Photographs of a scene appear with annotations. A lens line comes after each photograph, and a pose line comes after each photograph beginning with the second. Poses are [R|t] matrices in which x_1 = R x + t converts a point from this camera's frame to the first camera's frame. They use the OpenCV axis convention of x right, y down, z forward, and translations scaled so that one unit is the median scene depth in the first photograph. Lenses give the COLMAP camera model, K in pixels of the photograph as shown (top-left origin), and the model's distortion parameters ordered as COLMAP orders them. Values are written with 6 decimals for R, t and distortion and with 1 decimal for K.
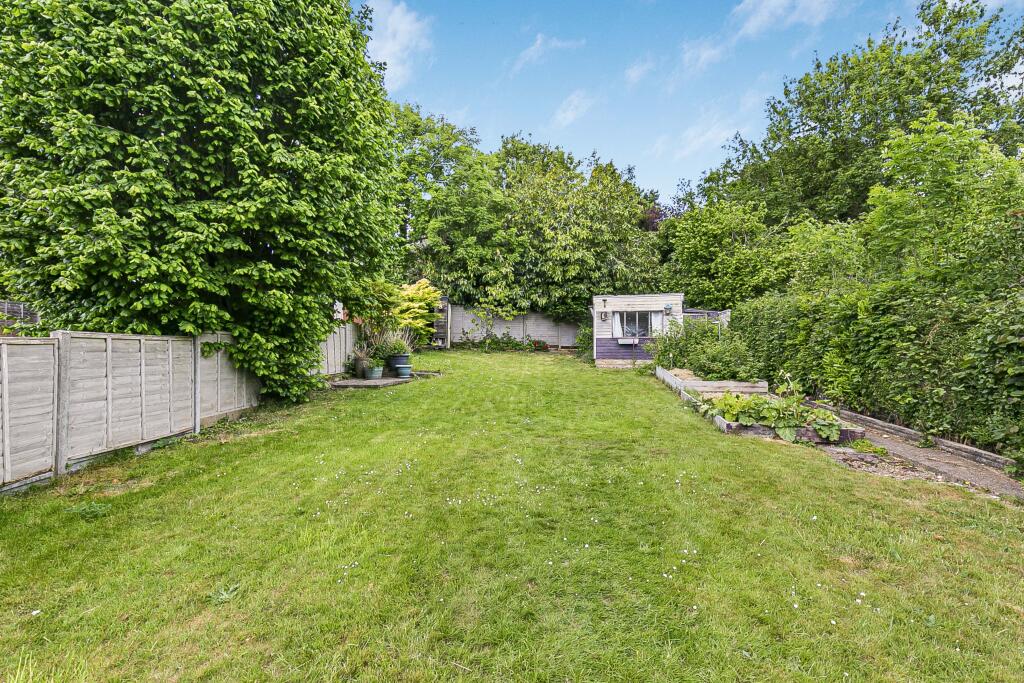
lens RADIAL K [[454.1, 0, 515.9], [0, 454.1, 344.8], [0, 0, 1]] dist [0.027691, -0.000749]
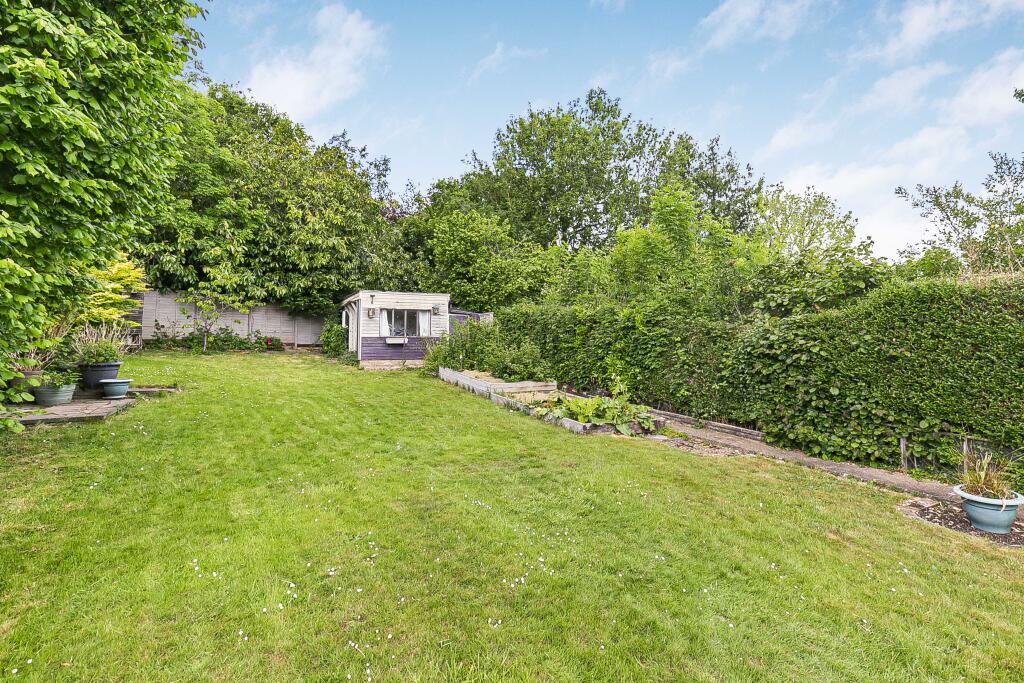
lens RADIAL K [[463.3, 0, 509.1], [0, 463.3, 321.9], [0, 0, 1]] dist [0.002757, -0.000036]
pose [[0.805412, 0.027902, 0.592058, -0.189013], [-0.007065, 0.999272, -0.037482, -0.017155], [-0.592673, 0.026006, 0.805023, 0.118391]]
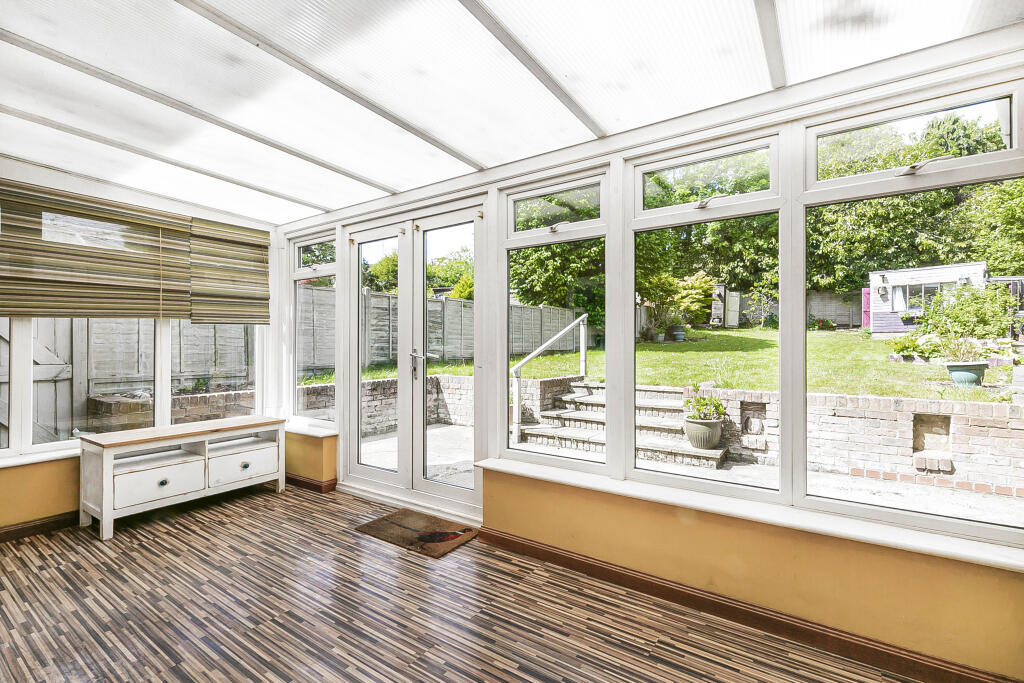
lens RADIAL K [[462.3, 0, 515.0], [0, 462.3, 342.6], [0, 0, 1]] dist [0.001238, -0.000001]
pose [[0.801893, 0.000502, -0.597468, 0.216816], [0.002608, 0.999987, 0.004341, 0.068350], [0.597462, -0.005039, 0.801881, -0.500529]]
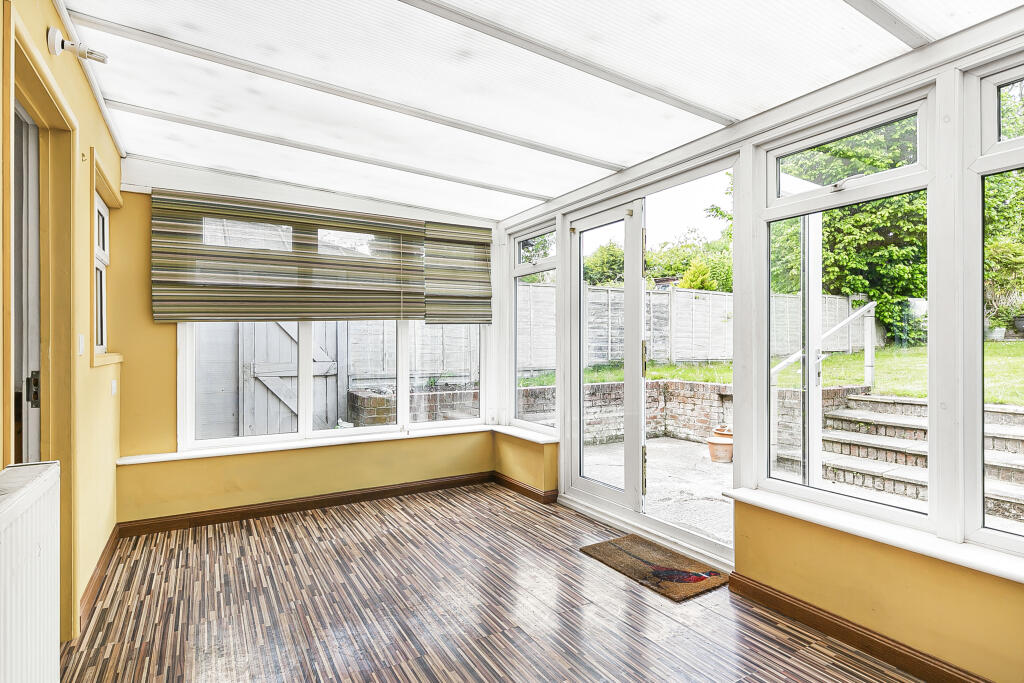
lens RADIAL K [[526.2, 0, 513.0], [0, 526.2, 343.8], [0, 0, 1]] dist [-0.003323, -0.001301]
pose [[0.474404, 0.001588, -0.880306, 0.208298], [0.007430, 0.999956, 0.005808, 0.068320], [0.880276, -0.009296, 0.474371, -0.501314]]
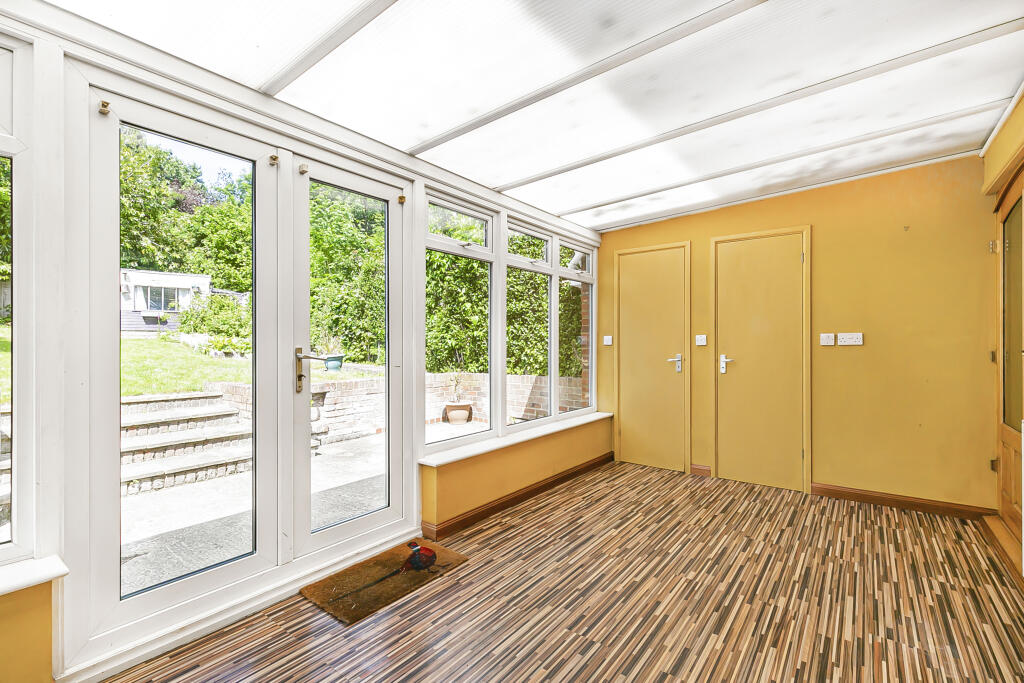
lens RADIAL K [[462.3, 0, 515.0], [0, 462.3, 342.6], [0, 0, 1]] dist [0.001238, -0.000001]
pose [[0.634576, 0.001667, 0.772858, -0.077839], [-0.006836, 0.999971, 0.003456, 0.069613], [-0.772830, -0.007477, 0.634569, -0.499968]]
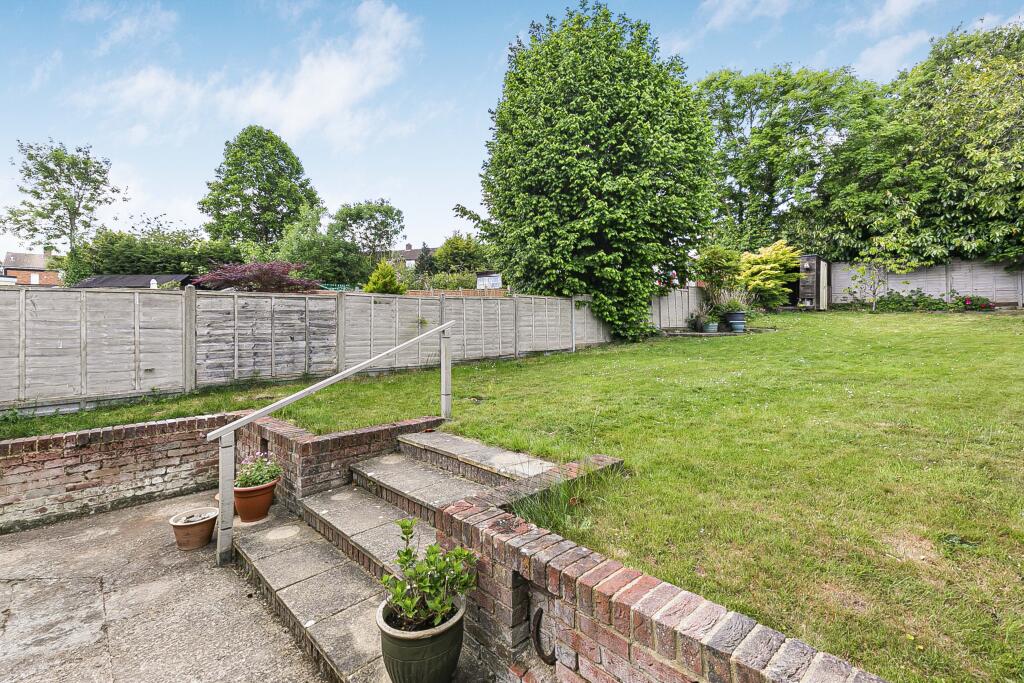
lens RADIAL K [[465.6, 0, 524.0], [0, 465.6, 317.1], [0, 0, 1]] dist [0.037782, -0.000125]
pose [[0.672432, -0.015202, -0.740002, 0.261470], [0.014982, 0.999864, -0.006926, 0.035096], [0.740007, -0.006429, 0.672569, -0.179290]]
